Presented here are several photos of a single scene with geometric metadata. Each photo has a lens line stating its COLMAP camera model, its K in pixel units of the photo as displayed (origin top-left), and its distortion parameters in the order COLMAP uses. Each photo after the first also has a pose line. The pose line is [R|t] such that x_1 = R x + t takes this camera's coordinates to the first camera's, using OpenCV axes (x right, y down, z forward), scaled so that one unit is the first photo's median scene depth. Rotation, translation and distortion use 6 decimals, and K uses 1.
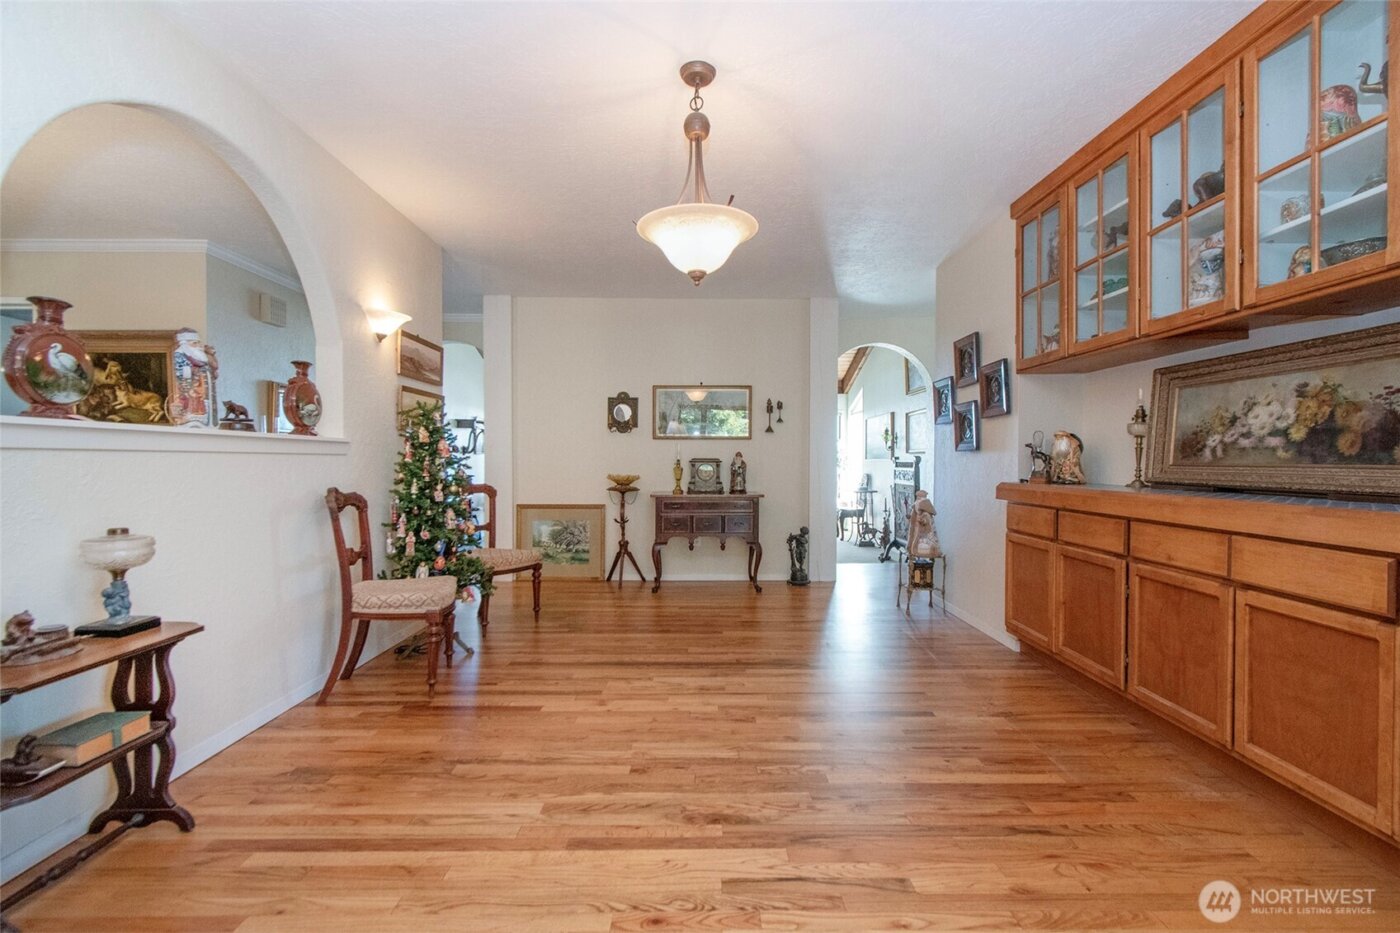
lens RADIAL K [[694.2, 0, 723.8], [0, 694.2, 462.1], [0, 0, 1]] dist [0.000256, -0.000406]
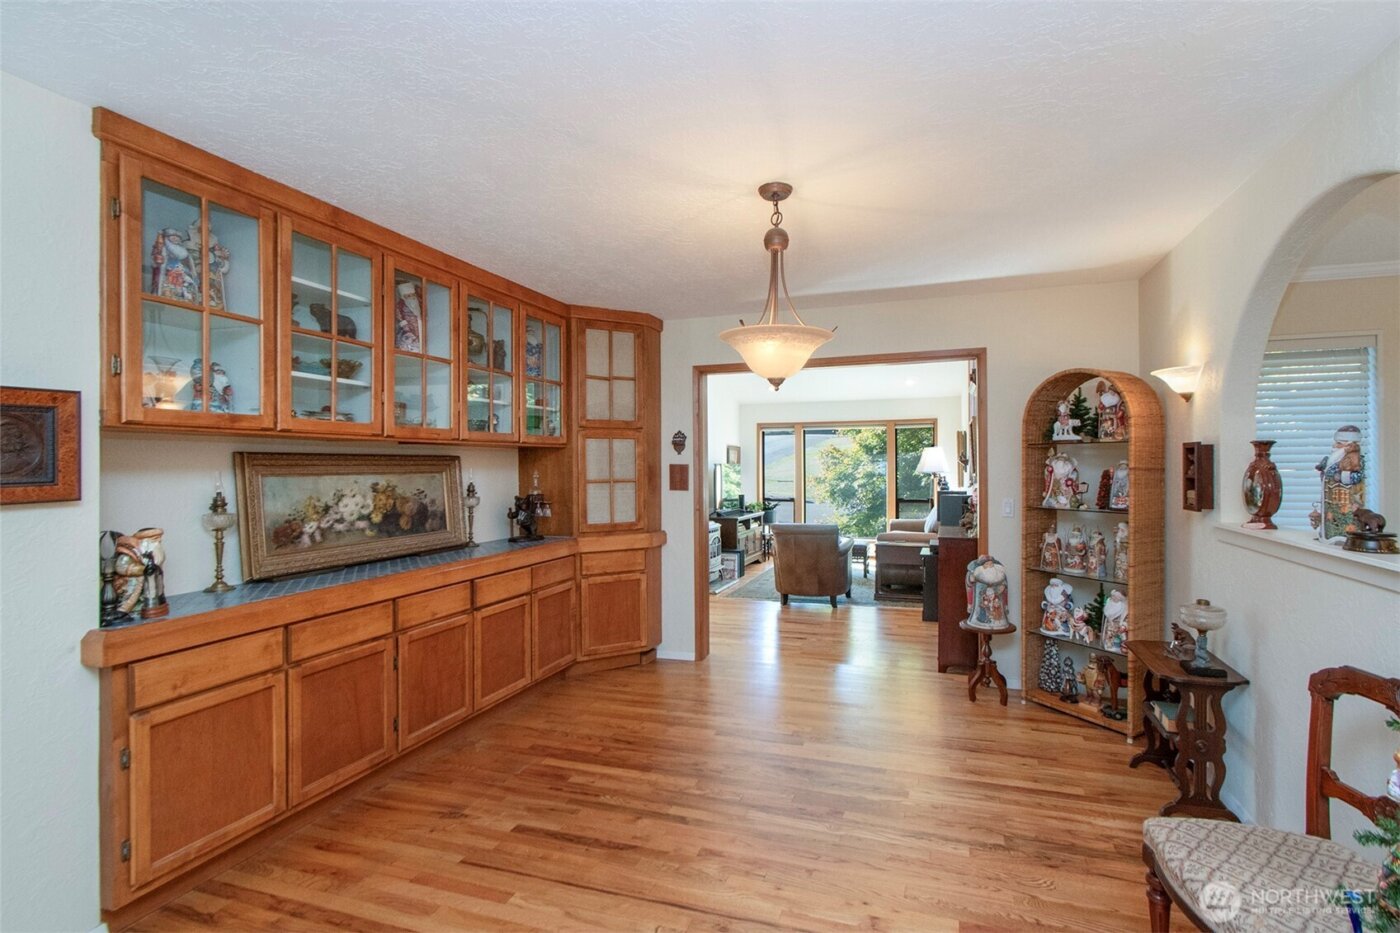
lens RADIAL K [[694.2, 0, 723.8], [0, 694.2, 462.1], [0, 0, 1]] dist [0.000256, -0.000406]
pose [[-0.939773, 0.005351, 0.341757, -0.321950], [0.005813, 0.999983, 0.000329, -0.144856], [-0.341749, 0.002296, -0.939788, 1.998173]]
